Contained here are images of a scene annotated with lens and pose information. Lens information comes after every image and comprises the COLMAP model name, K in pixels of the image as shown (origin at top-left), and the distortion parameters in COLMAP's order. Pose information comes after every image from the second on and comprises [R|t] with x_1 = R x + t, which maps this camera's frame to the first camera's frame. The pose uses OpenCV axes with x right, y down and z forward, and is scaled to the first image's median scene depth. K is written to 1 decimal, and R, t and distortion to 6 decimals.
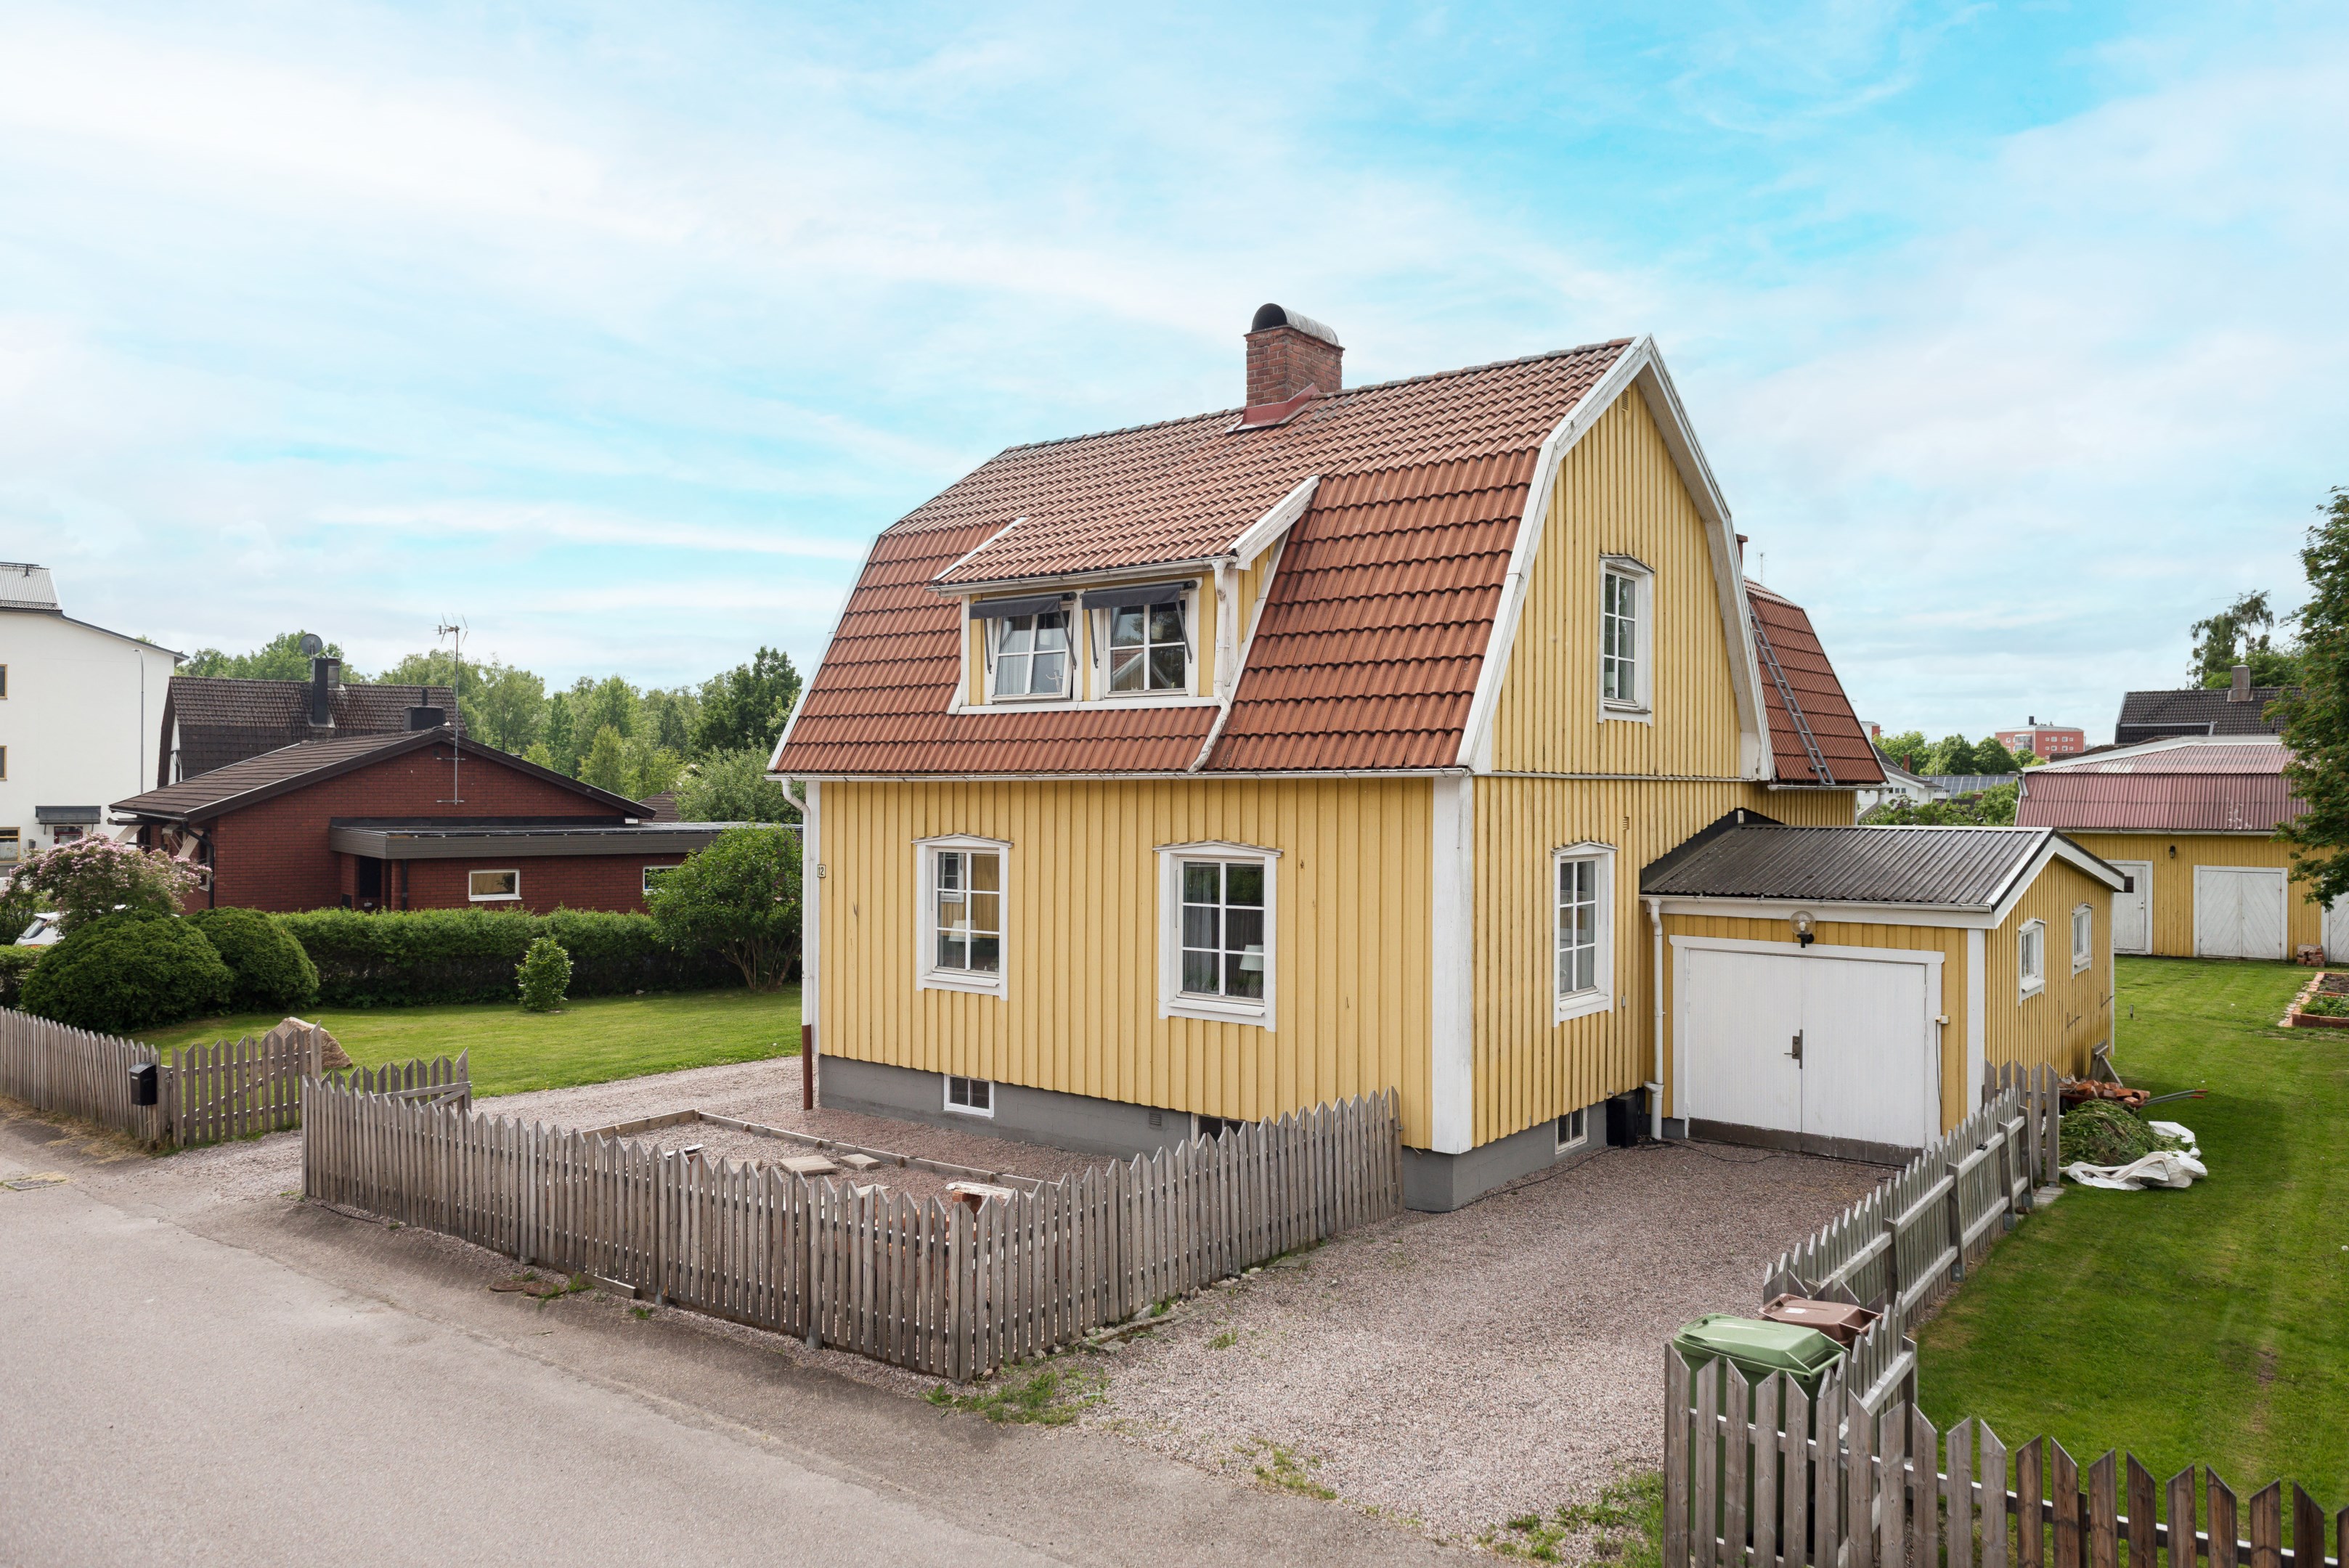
lens RADIAL K [[1623.0, 0, 1174.5], [0, 1623.0, 784.0], [0, 0, 1]] dist [0.001529, -0.001325]
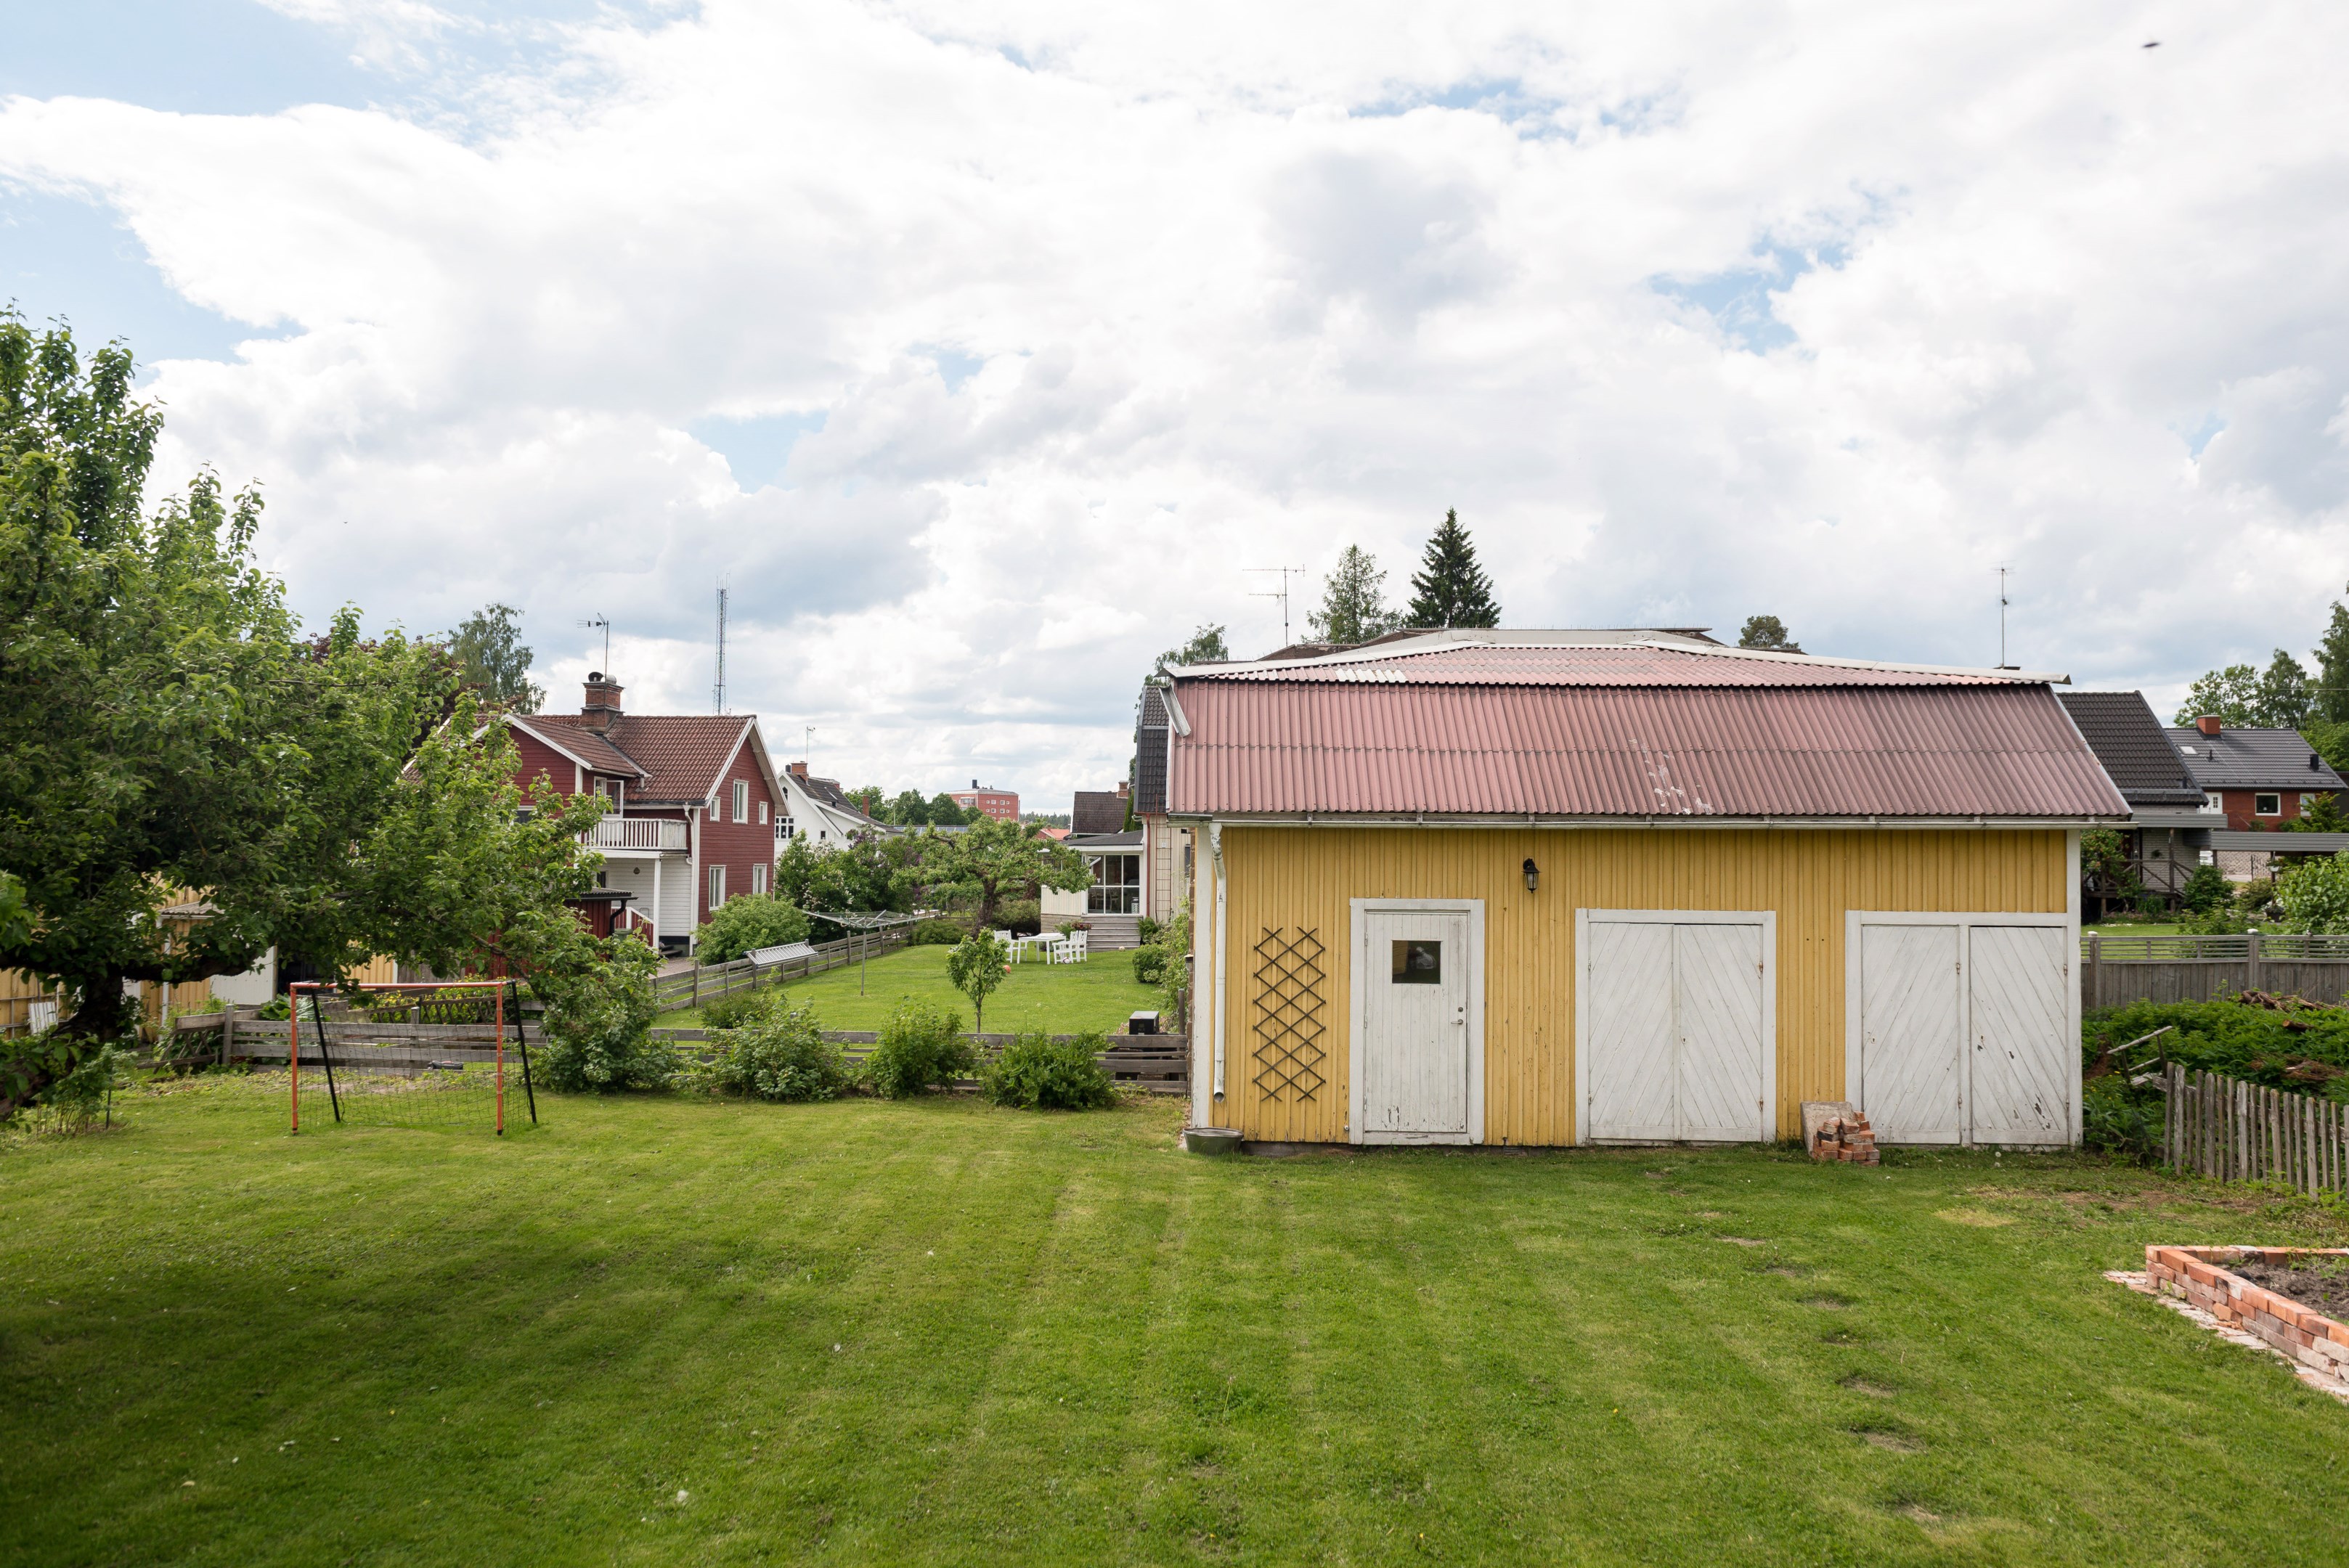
lens RADIAL K [[1623.0, 0, 1174.5], [0, 1623.0, 784.0], [0, 0, 1]] dist [0.001529, -0.001325]
pose [[0.817923, 0.029814, 0.574554, 0.326928], [-0.007896, 0.999144, -0.040605, 0.037020], [-0.575273, 0.028675, 0.817459, 0.740975]]
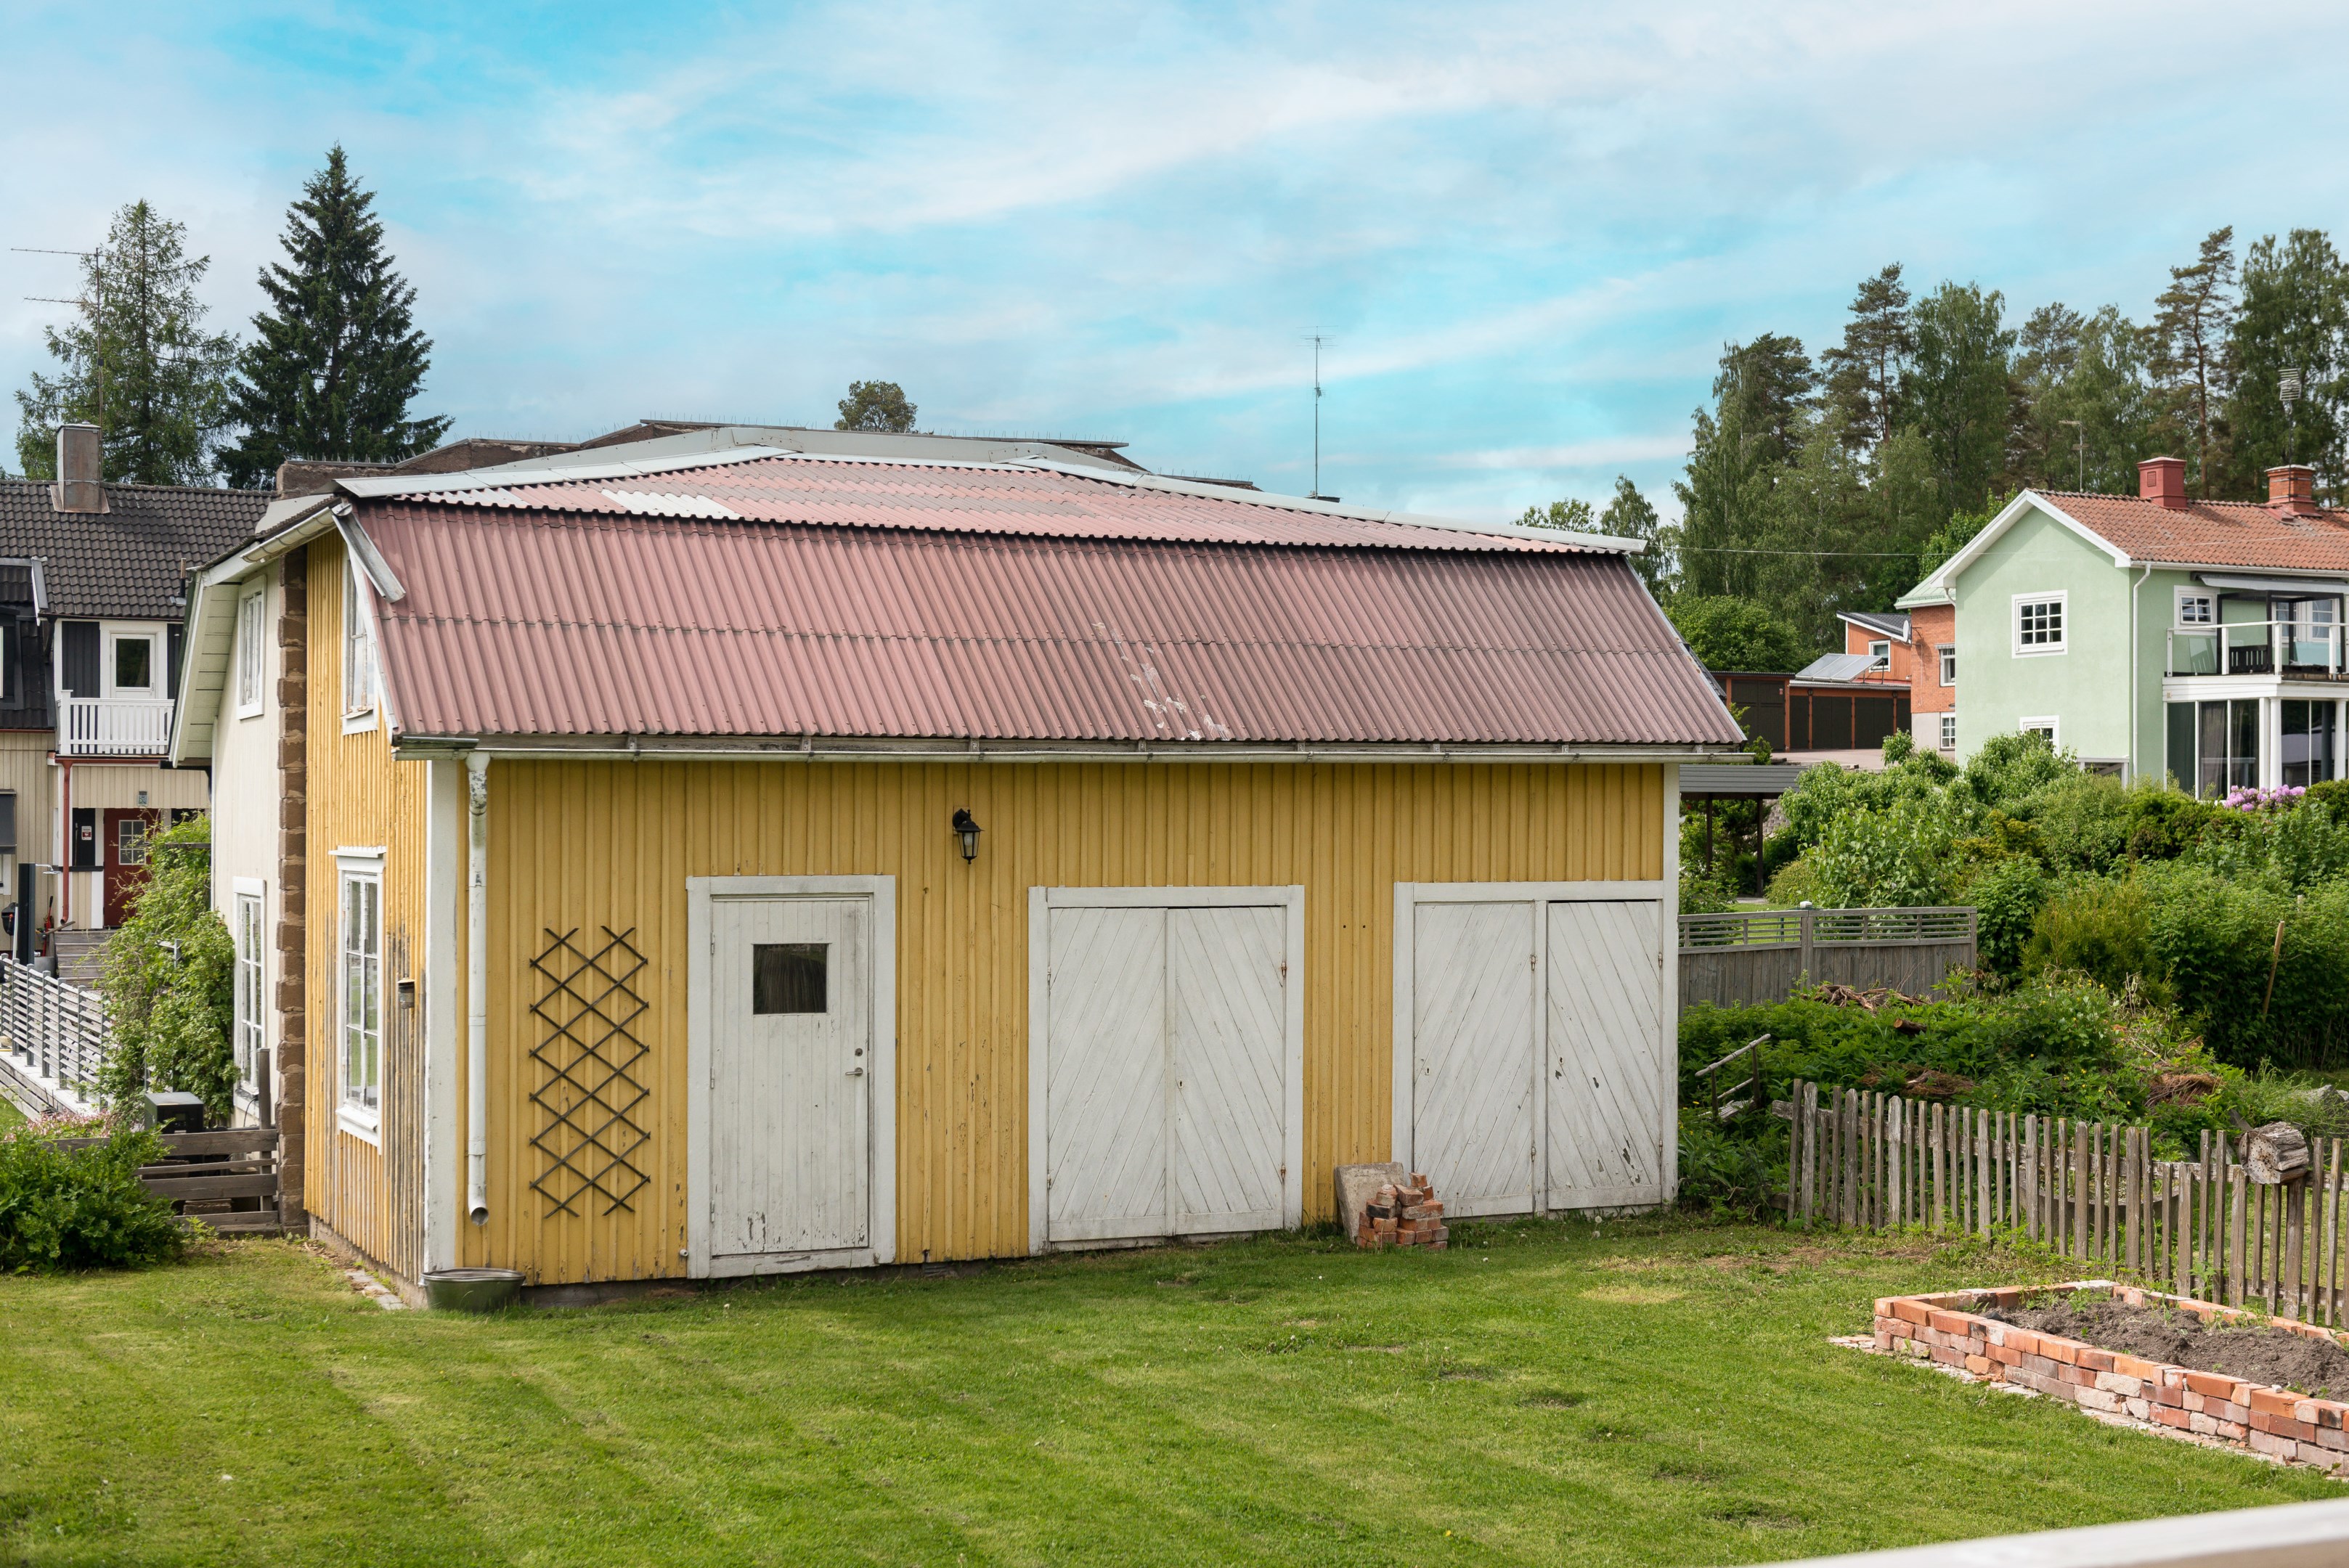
lens RADIAL K [[3081.4, 0, 1170.9], [0, 3081.4, 793.6], [0, 0, 1]] dist [-0.015910, -0.022708]
pose [[0.474073, 0.003824, 0.880477, 0.224085], [-0.001888, 0.999993, -0.003326, 0.037516], [-0.880483, -0.000086, 0.474077, 0.761806]]
